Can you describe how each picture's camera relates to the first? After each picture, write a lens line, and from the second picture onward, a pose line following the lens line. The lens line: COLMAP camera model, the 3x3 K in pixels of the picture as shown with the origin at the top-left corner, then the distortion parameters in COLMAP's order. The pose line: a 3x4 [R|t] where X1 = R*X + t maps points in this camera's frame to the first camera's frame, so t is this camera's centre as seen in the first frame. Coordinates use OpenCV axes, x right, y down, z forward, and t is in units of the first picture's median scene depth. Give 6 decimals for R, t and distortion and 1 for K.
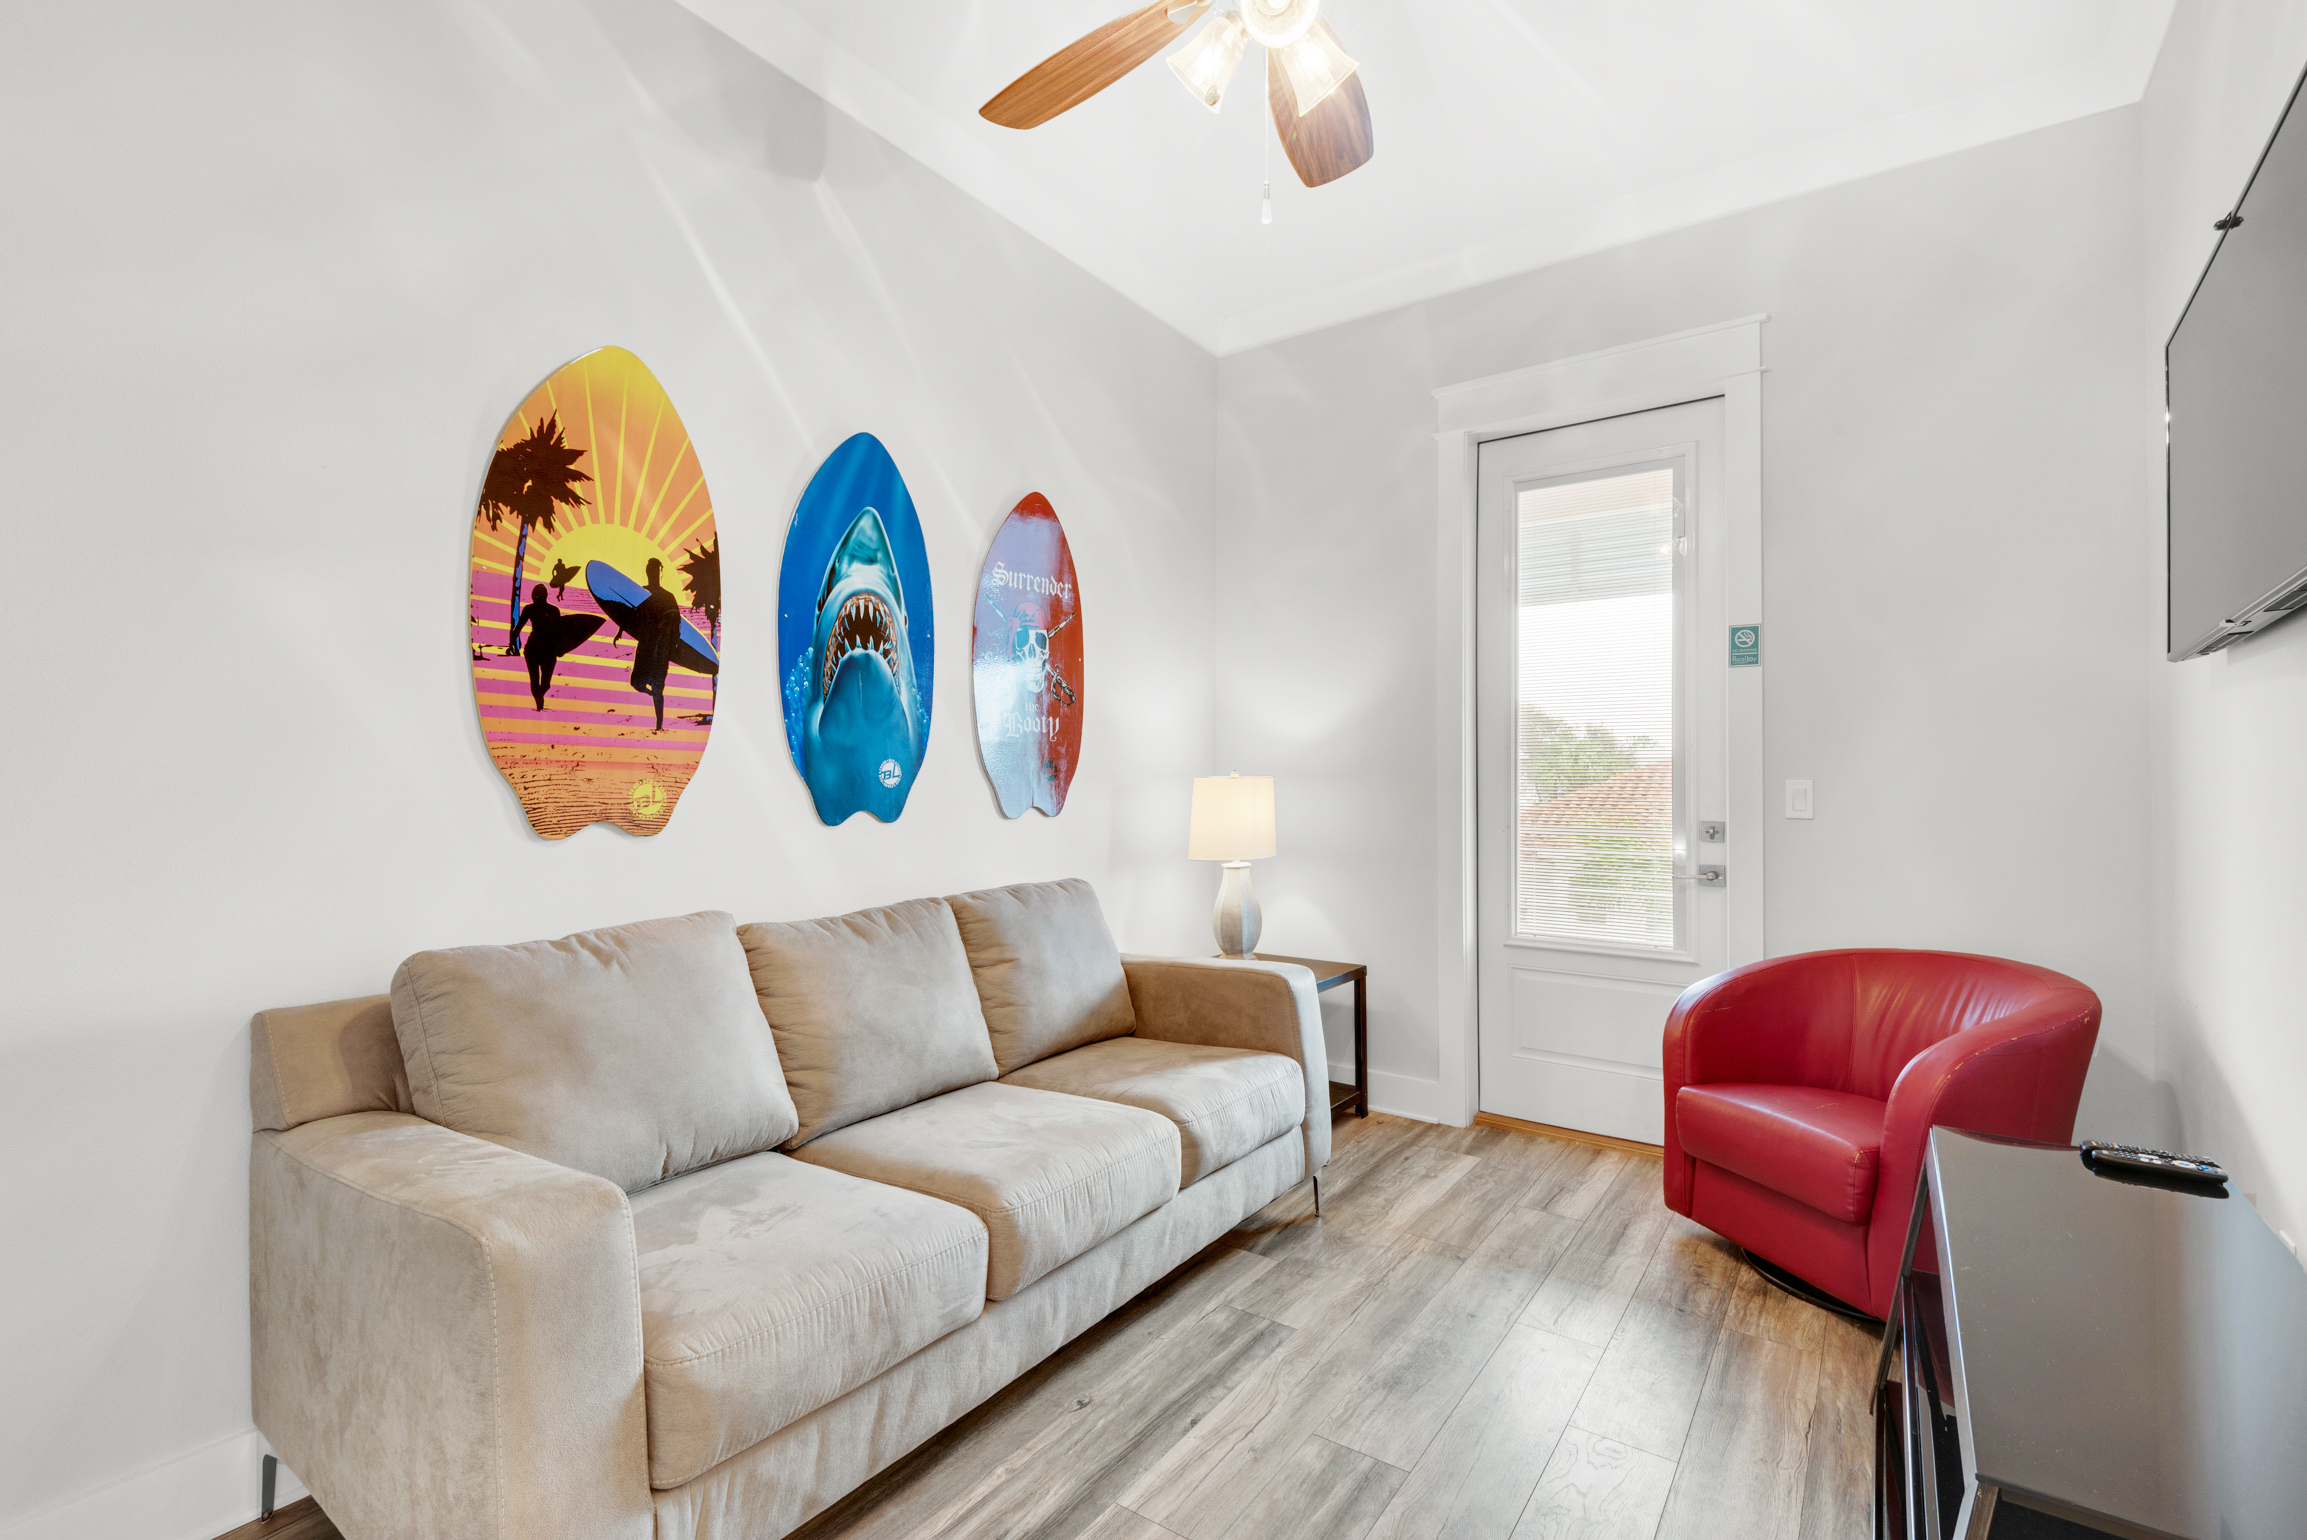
lens RADIAL K [[1048.5, 0, 1161.1], [0, 1048.5, 771.0], [0, 0, 1]] dist [0.021574, -0.001349]
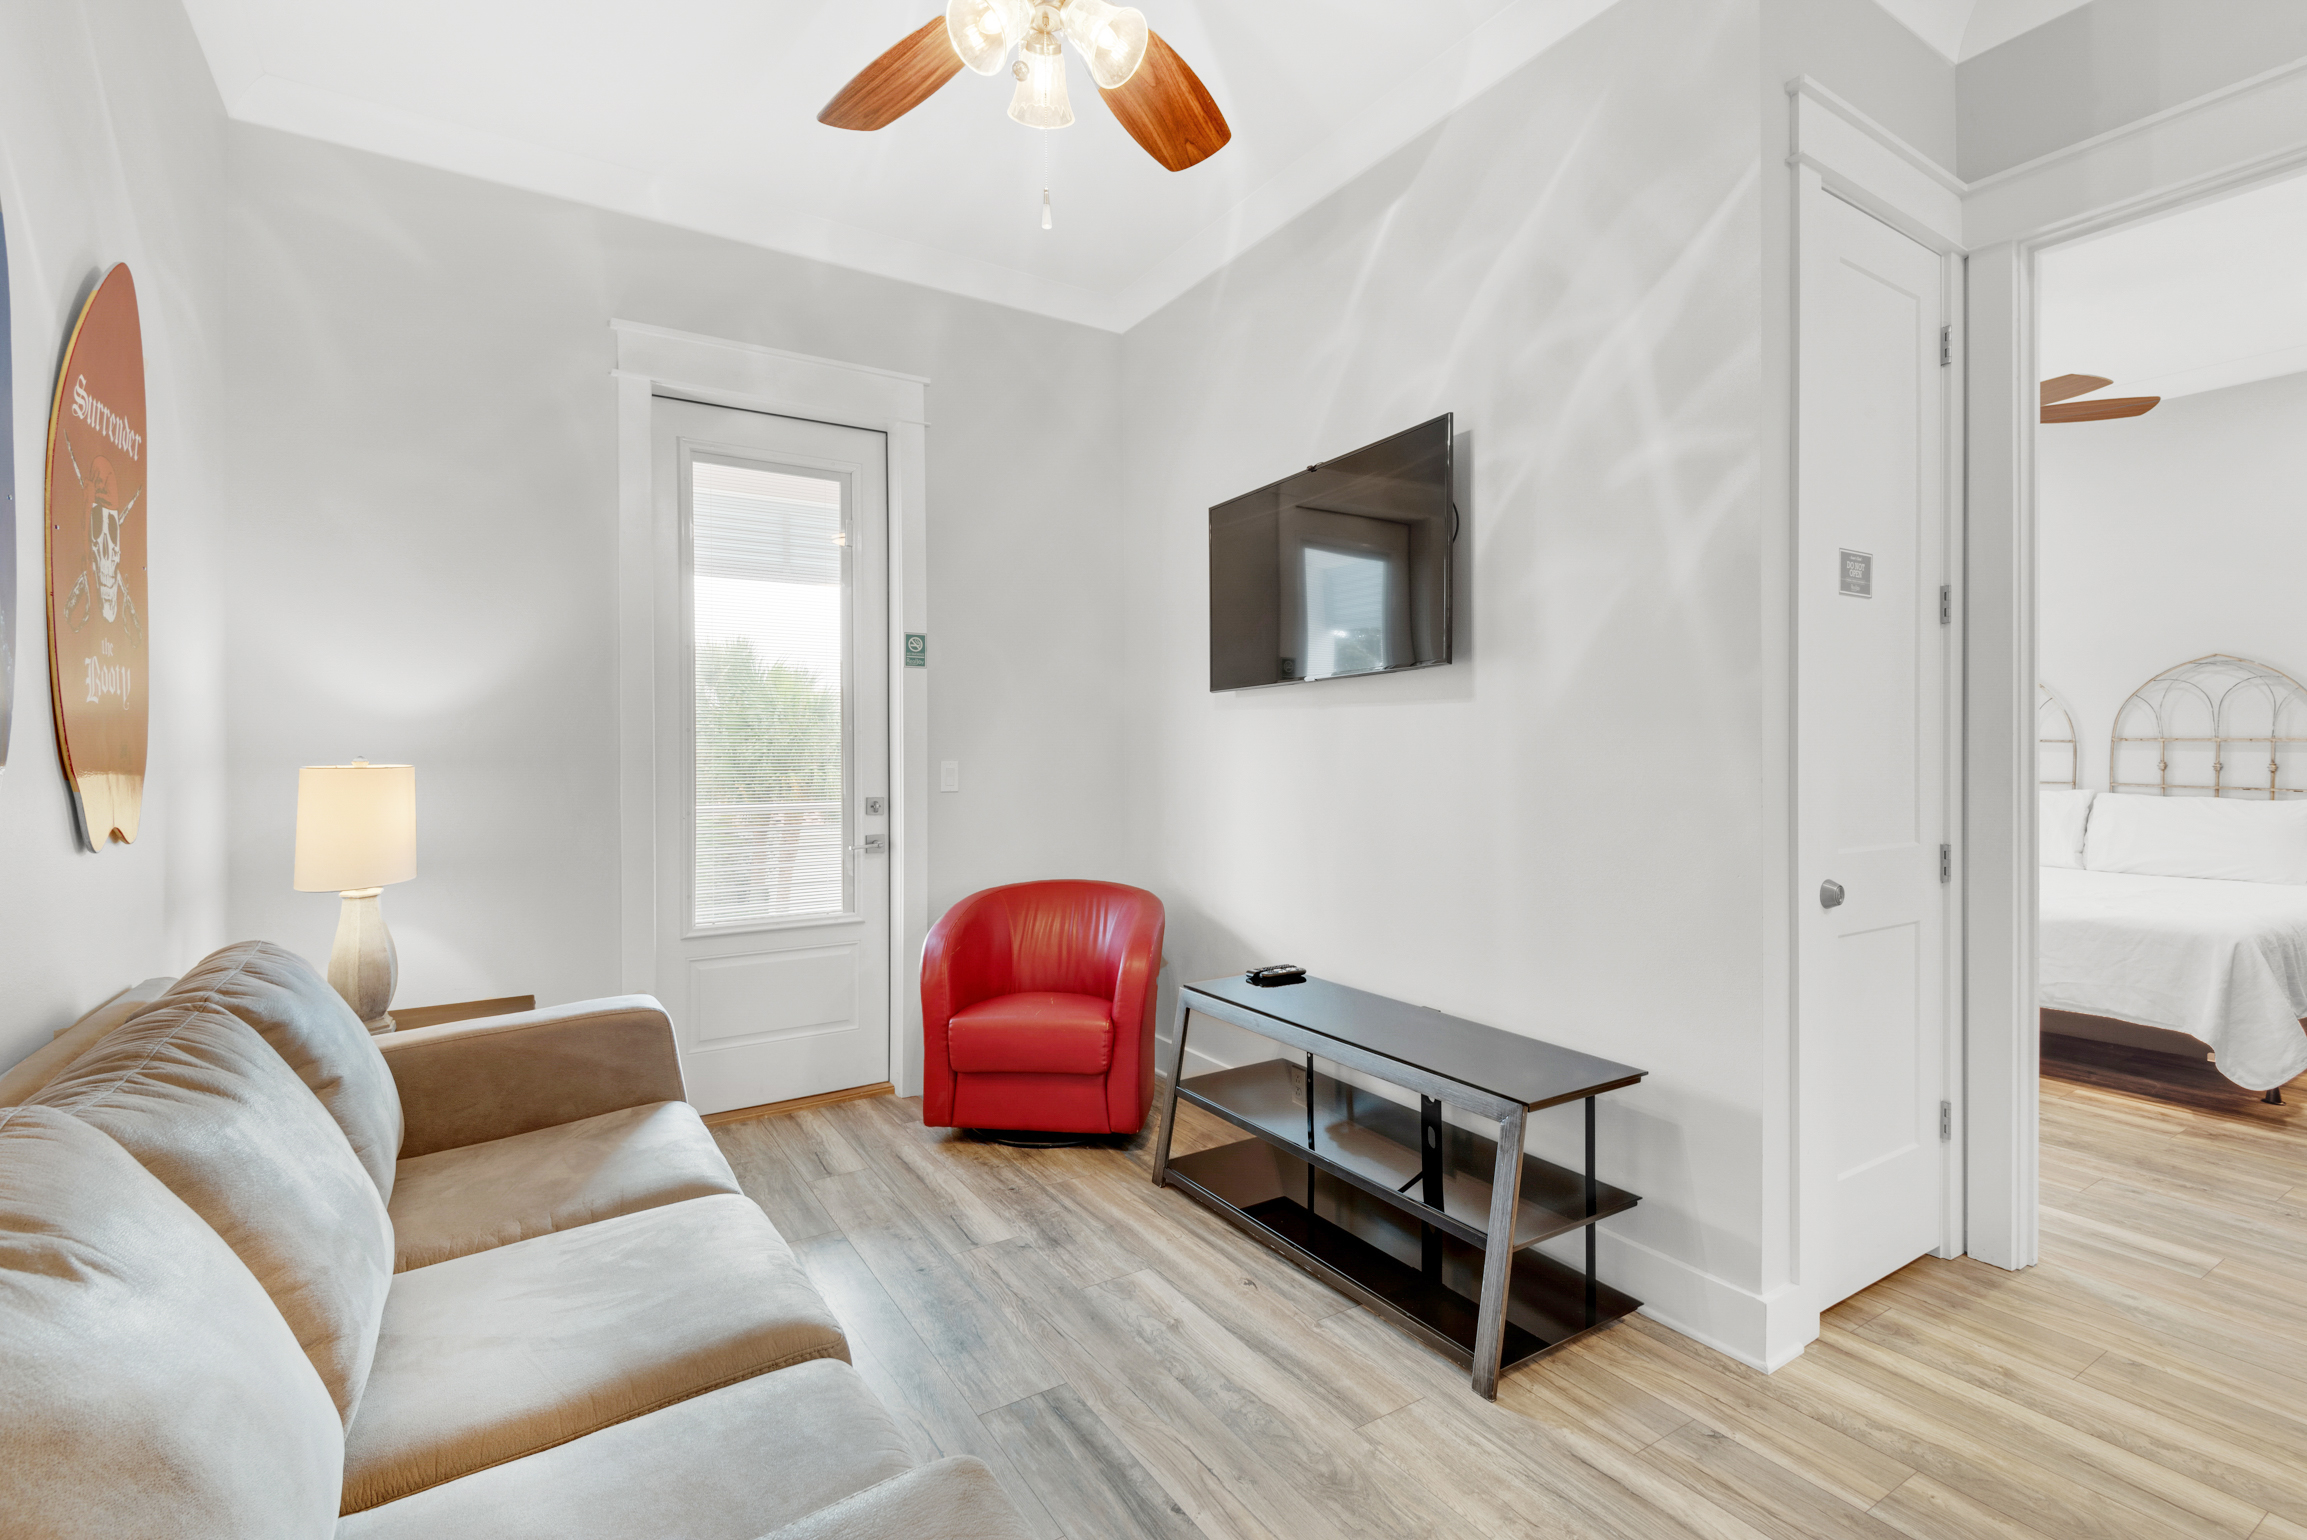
lens RADIAL K [[1048.5, 0, 1161.4], [0, 1048.5, 763.6], [0, 0, 1]] dist [0.021574, -0.001349]
pose [[0.387004, -0.017193, 0.921918, -0.446088], [-0.001703, 0.999811, 0.019361, -0.013362], [-0.922076, -0.009063, 0.386902, 0.280138]]
